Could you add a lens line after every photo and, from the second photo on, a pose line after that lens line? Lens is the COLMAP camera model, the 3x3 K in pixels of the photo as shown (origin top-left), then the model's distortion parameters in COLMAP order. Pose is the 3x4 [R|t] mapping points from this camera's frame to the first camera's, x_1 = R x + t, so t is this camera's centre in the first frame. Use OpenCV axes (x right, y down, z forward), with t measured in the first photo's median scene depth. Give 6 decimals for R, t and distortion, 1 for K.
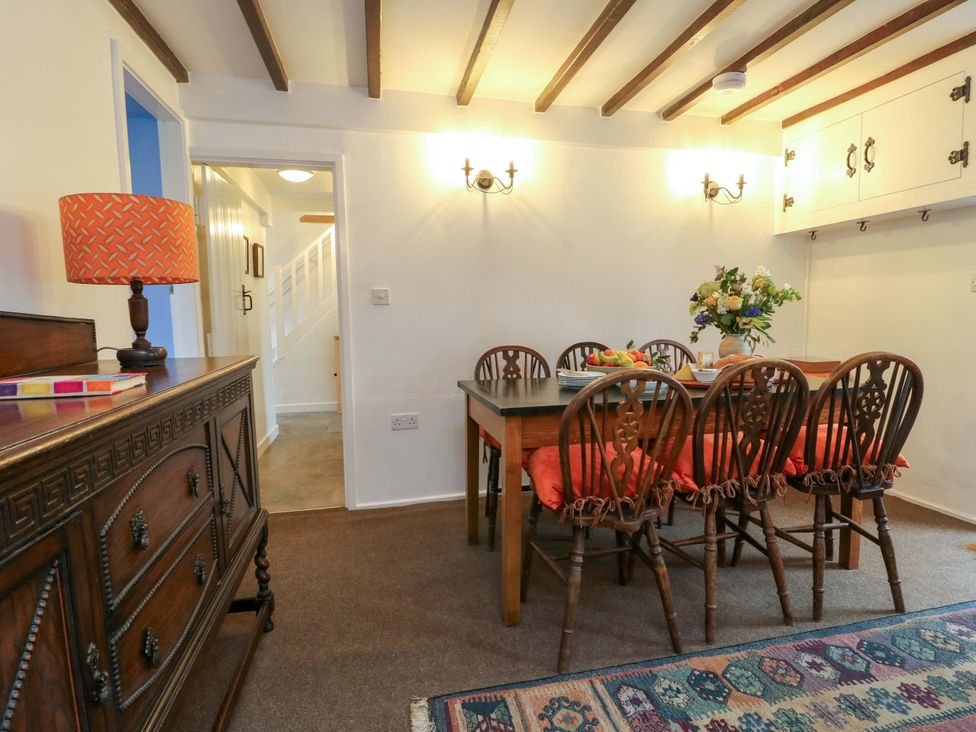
lens RADIAL K [[508.9, 0, 485.3], [0, 508.9, 363.4], [0, 0, 1]] dist [0.002876, -0.012704]
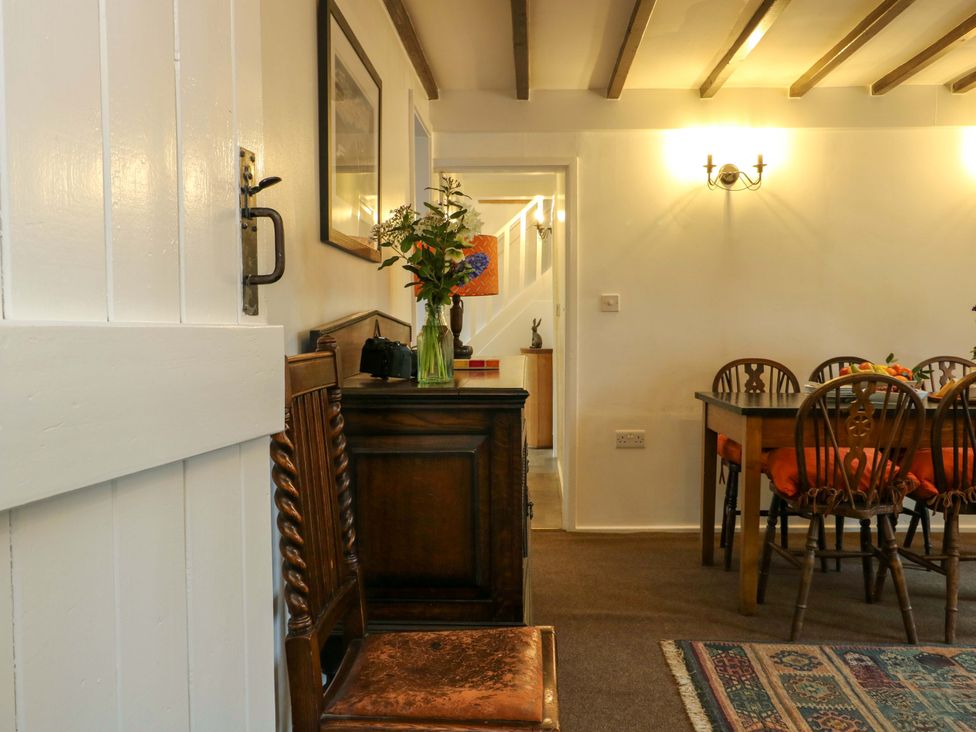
lens RADIAL K [[859.5, 0, 488.0], [0, 859.5, 366.0], [0, 0, 1]] dist [0.015931, 0.004318]
pose [[0.967584, 0.024930, -0.251318, -0.025035], [-0.035905, 0.998587, -0.039178, 0.060729], [0.249986, 0.046931, 0.967111, -0.649025]]
